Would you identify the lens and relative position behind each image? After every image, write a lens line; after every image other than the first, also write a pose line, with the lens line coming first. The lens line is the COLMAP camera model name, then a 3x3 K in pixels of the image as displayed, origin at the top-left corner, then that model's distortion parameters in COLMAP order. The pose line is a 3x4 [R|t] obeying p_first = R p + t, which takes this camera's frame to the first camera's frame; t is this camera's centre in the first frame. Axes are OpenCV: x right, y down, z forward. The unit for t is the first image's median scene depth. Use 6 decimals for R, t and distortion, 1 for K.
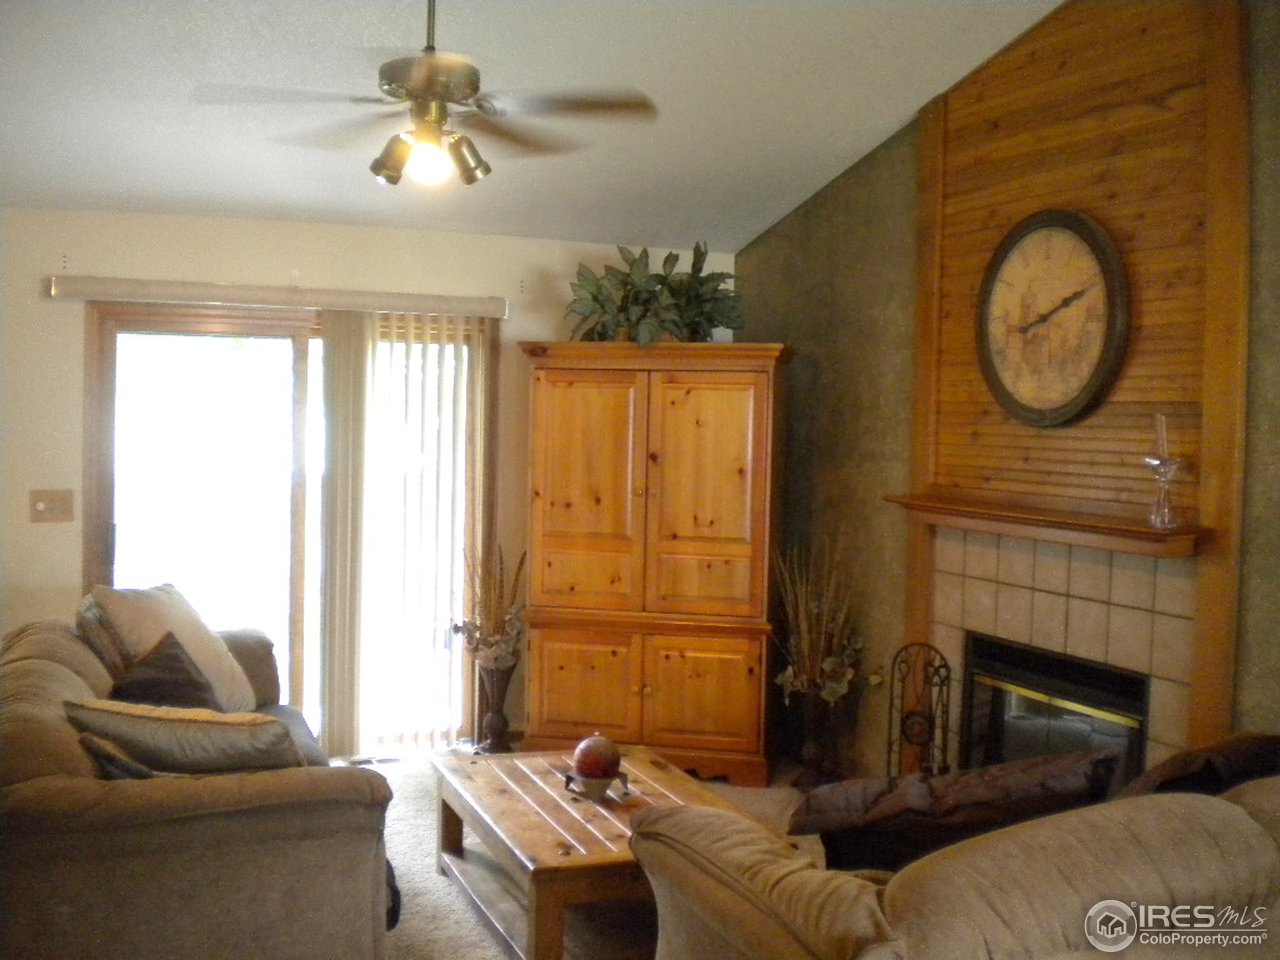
lens RADIAL K [[1351.6, 0, 656.5], [0, 1351.6, 474.7], [0, 0, 1]] dist [-0.062549, -0.203916]
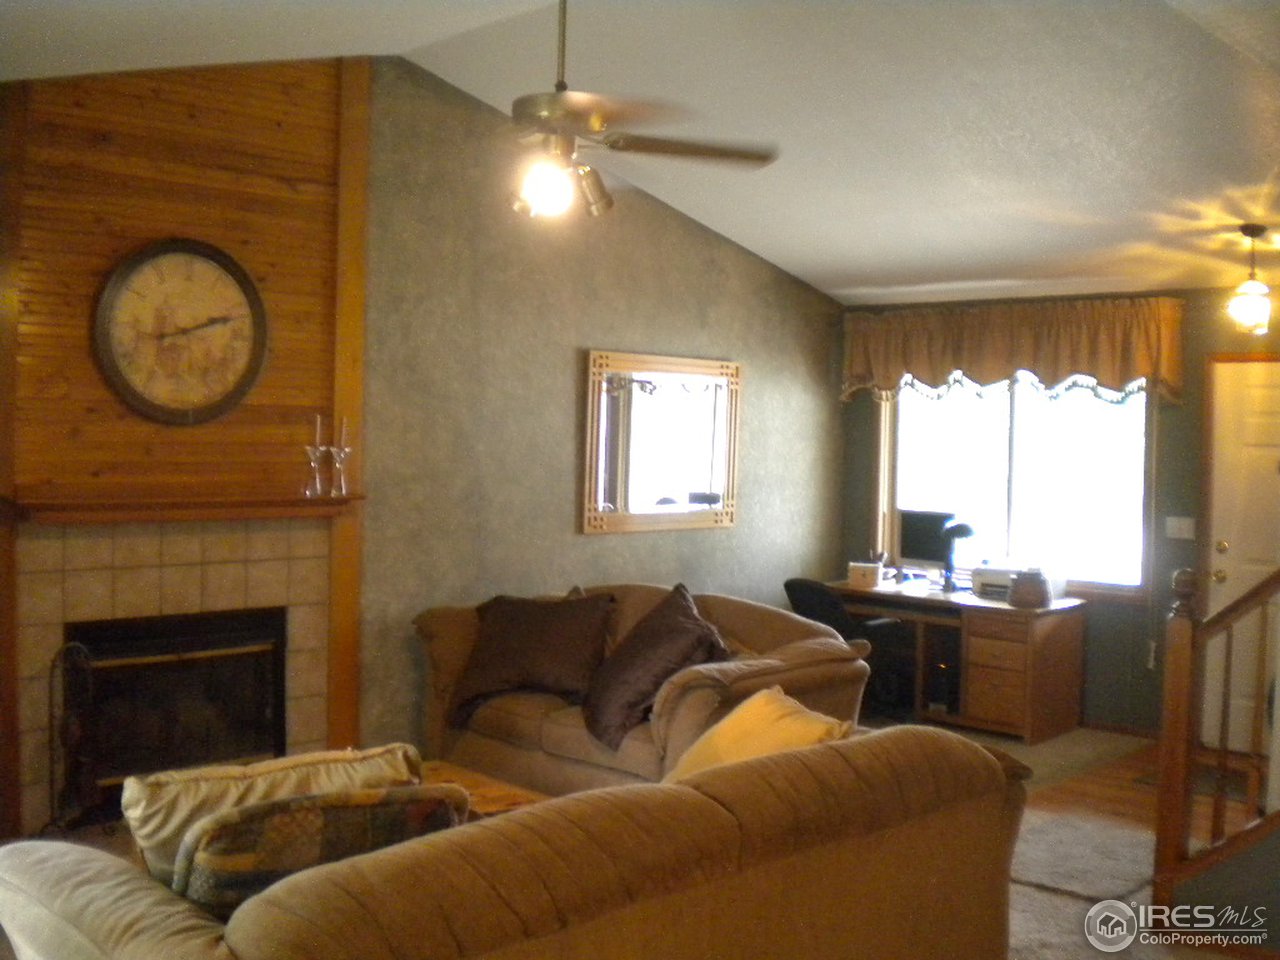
lens RADIAL K [[1351.6, 0, 656.5], [0, 1351.6, 474.7], [0, 0, 1]] dist [-0.062549, -0.203916]
pose [[-0.378285, -0.064711, 0.923425, -0.825616], [0.003668, 0.997441, 0.071400, -0.064216], [-0.925682, 0.030397, -0.377079, 0.927634]]
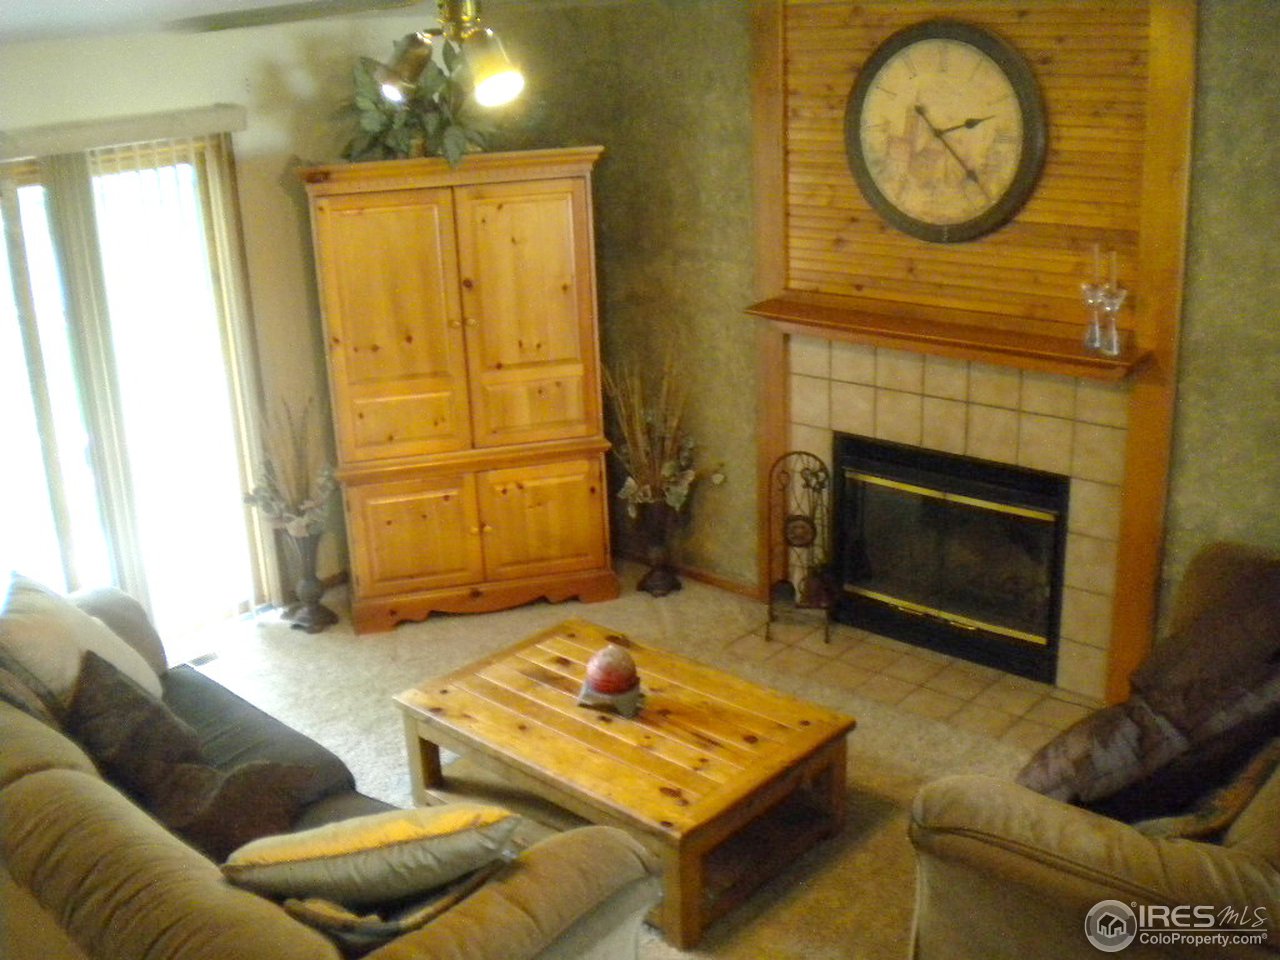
lens RADIAL K [[1351.6, 0, 656.5], [0, 1351.6, 474.7], [0, 0, 1]] dist [-0.062549, -0.203916]
pose [[0.898700, -0.194207, 0.393219, -0.292531], [0.077295, 0.952713, 0.293877, -0.159854], [-0.431698, -0.233713, 0.871215, 0.149424]]
